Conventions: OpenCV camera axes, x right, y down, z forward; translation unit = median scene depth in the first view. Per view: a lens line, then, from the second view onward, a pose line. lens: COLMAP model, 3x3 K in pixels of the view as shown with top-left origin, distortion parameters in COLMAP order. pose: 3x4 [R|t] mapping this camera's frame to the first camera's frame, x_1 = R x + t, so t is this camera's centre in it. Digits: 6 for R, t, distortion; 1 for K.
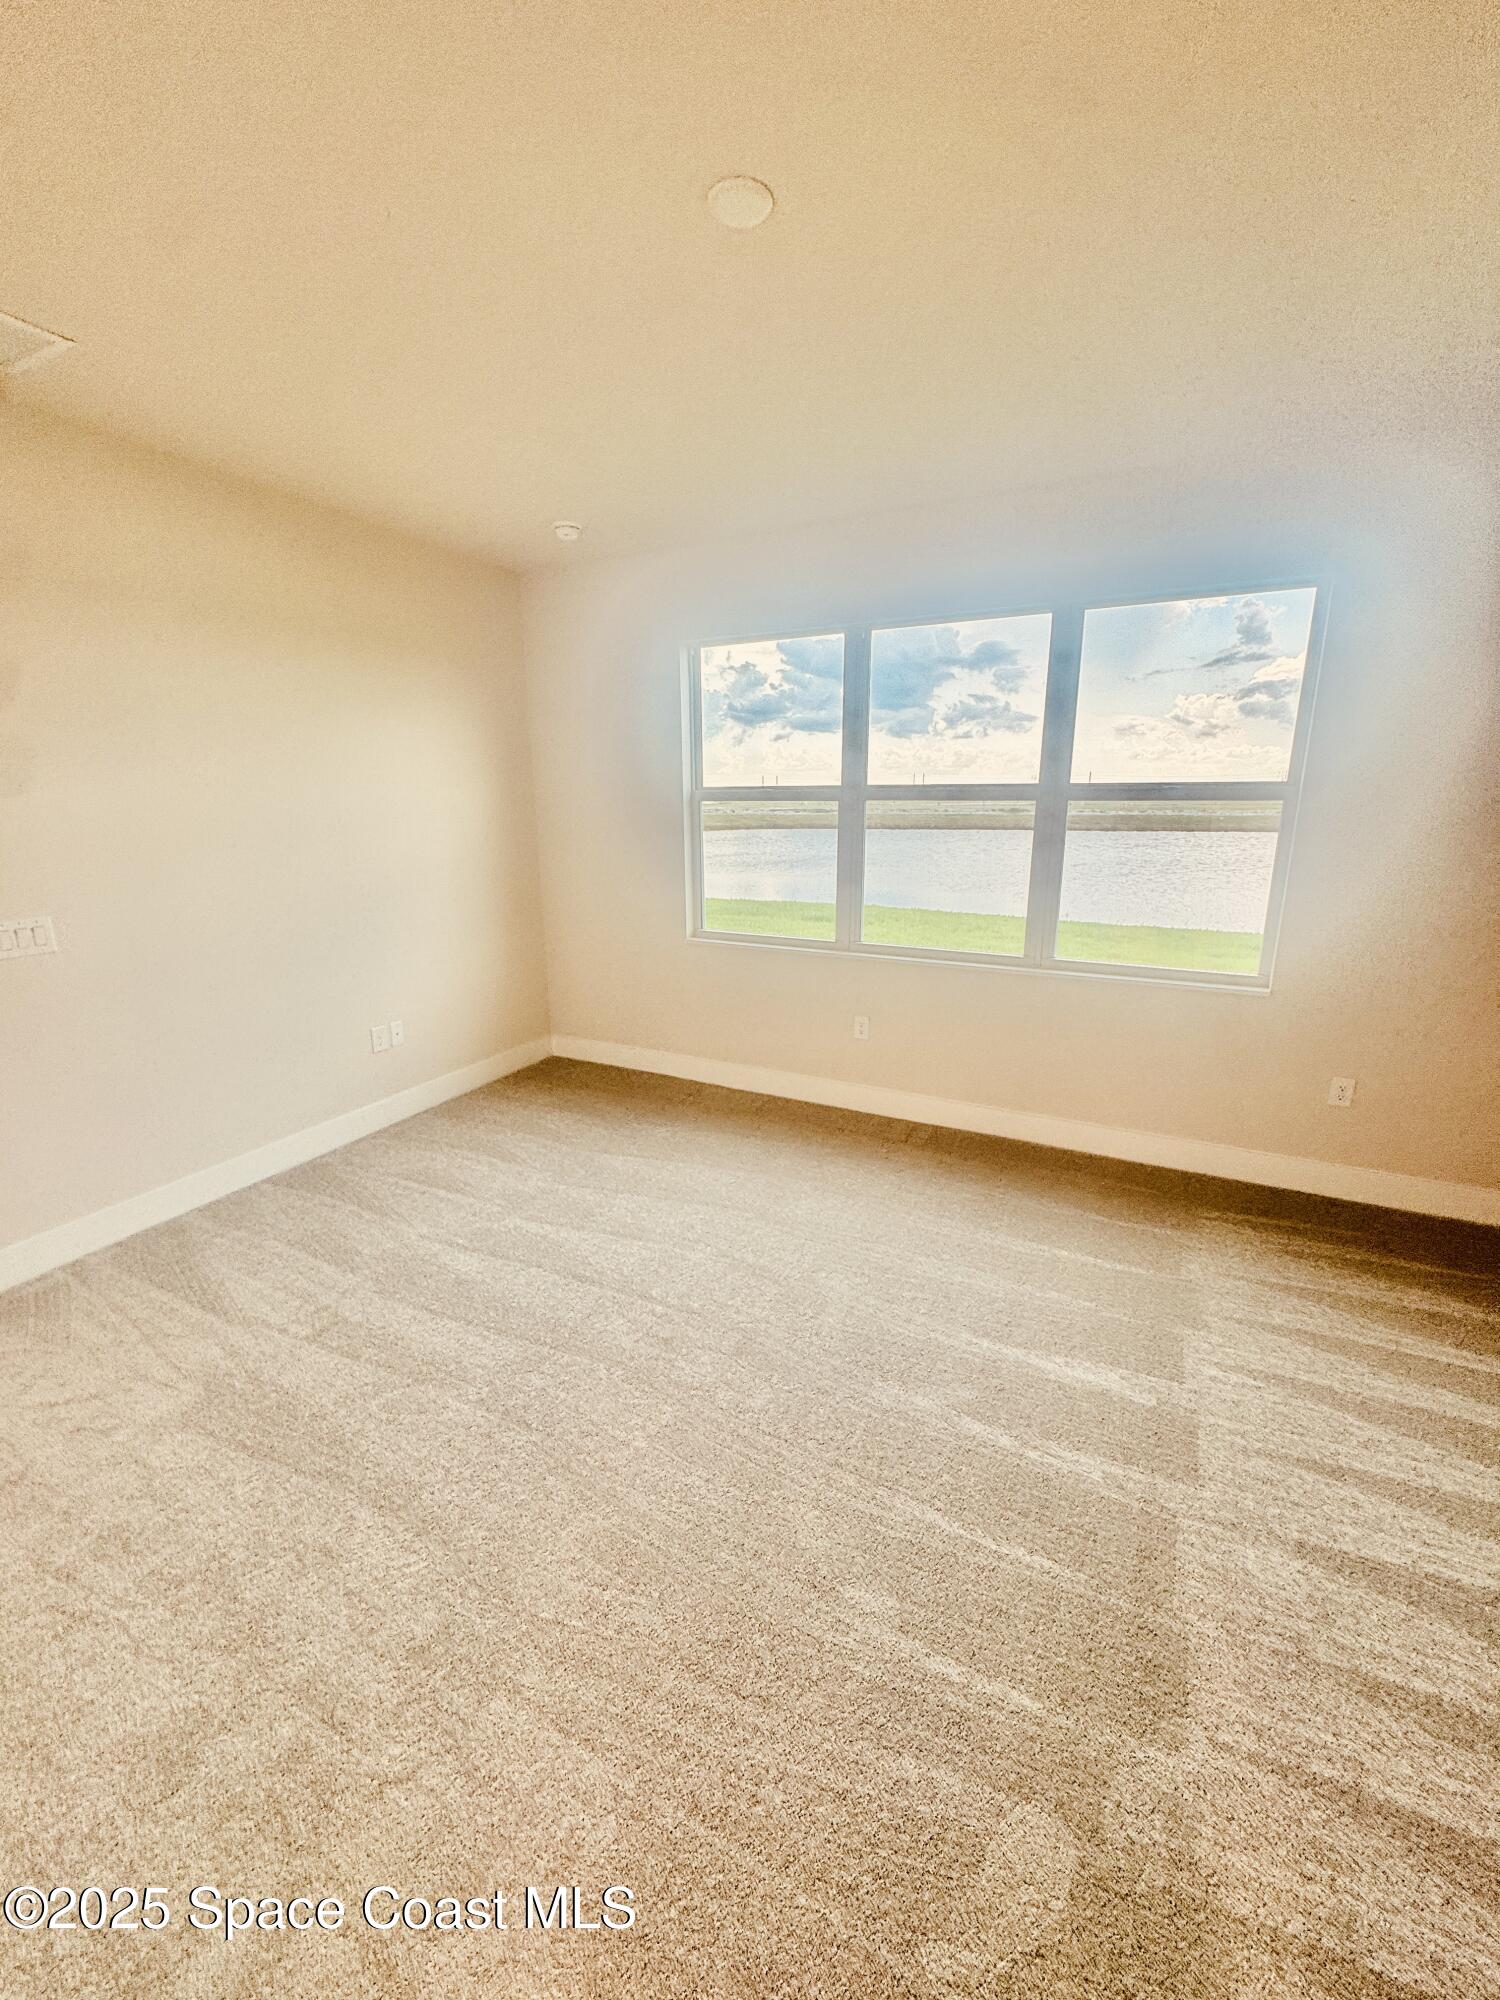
lens RADIAL K [[801.4, 0, 756.3], [0, 801.4, 1000.3], [0, 0, 1]] dist [0.001911, -0.000554]
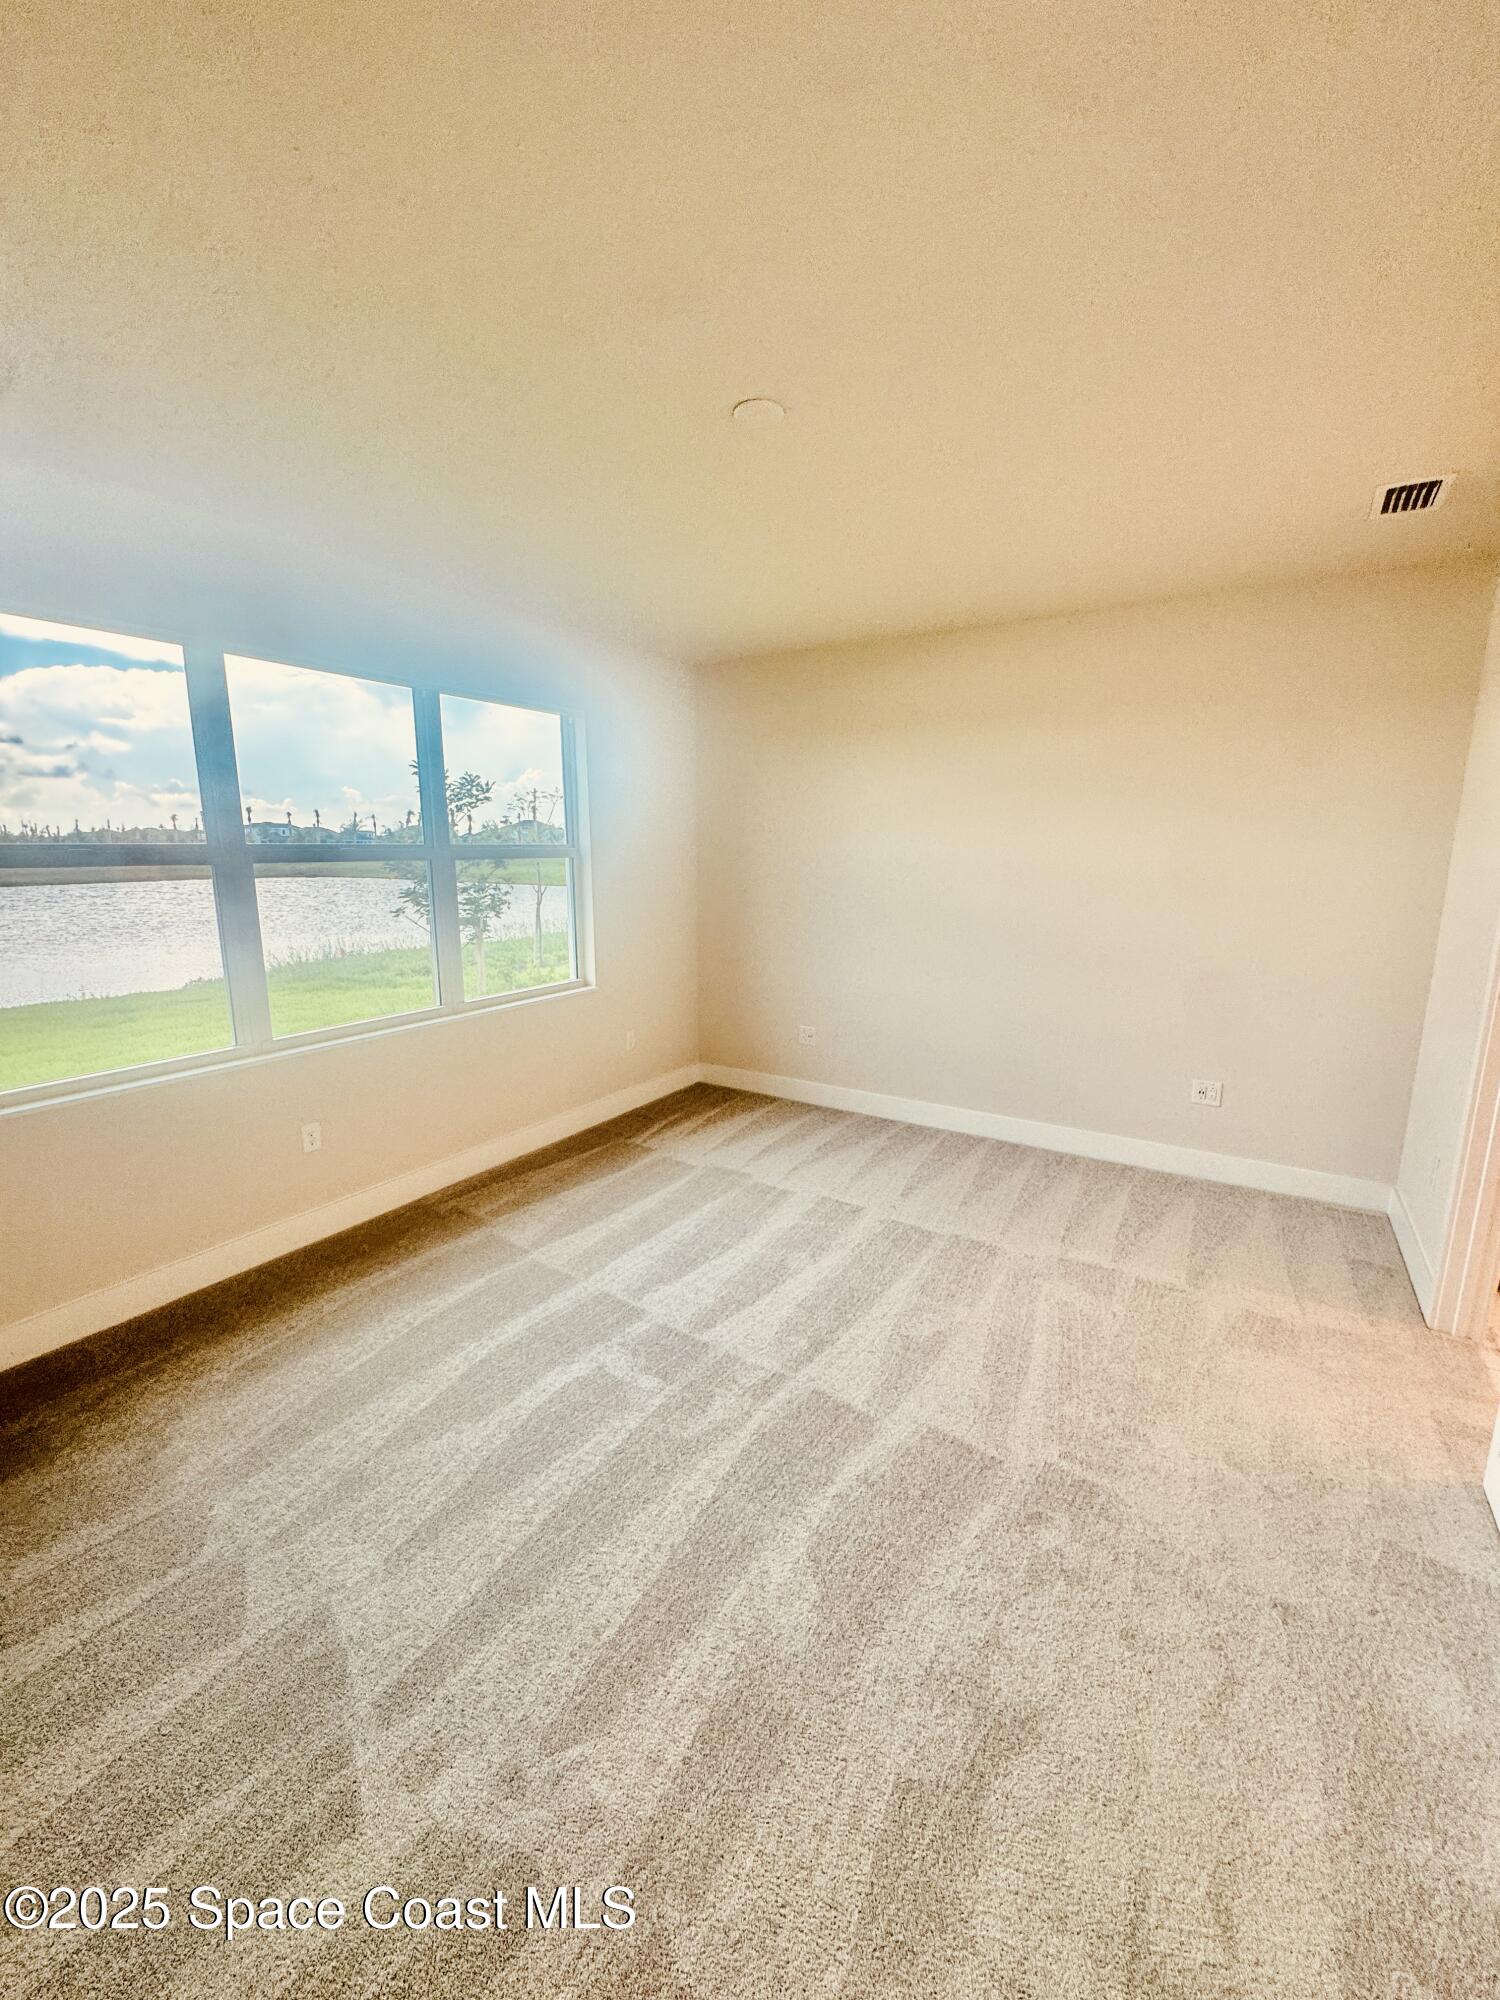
lens RADIAL K [[801.4, 0, 756.6], [0, 801.4, 998.6], [0, 0, 1]] dist [0.001911, -0.000554]
pose [[0.108155, -0.194122, 0.974997, -0.766397], [0.252163, 0.954032, 0.161976, -0.154401], [-0.961622, 0.228340, 0.152134, 0.522100]]
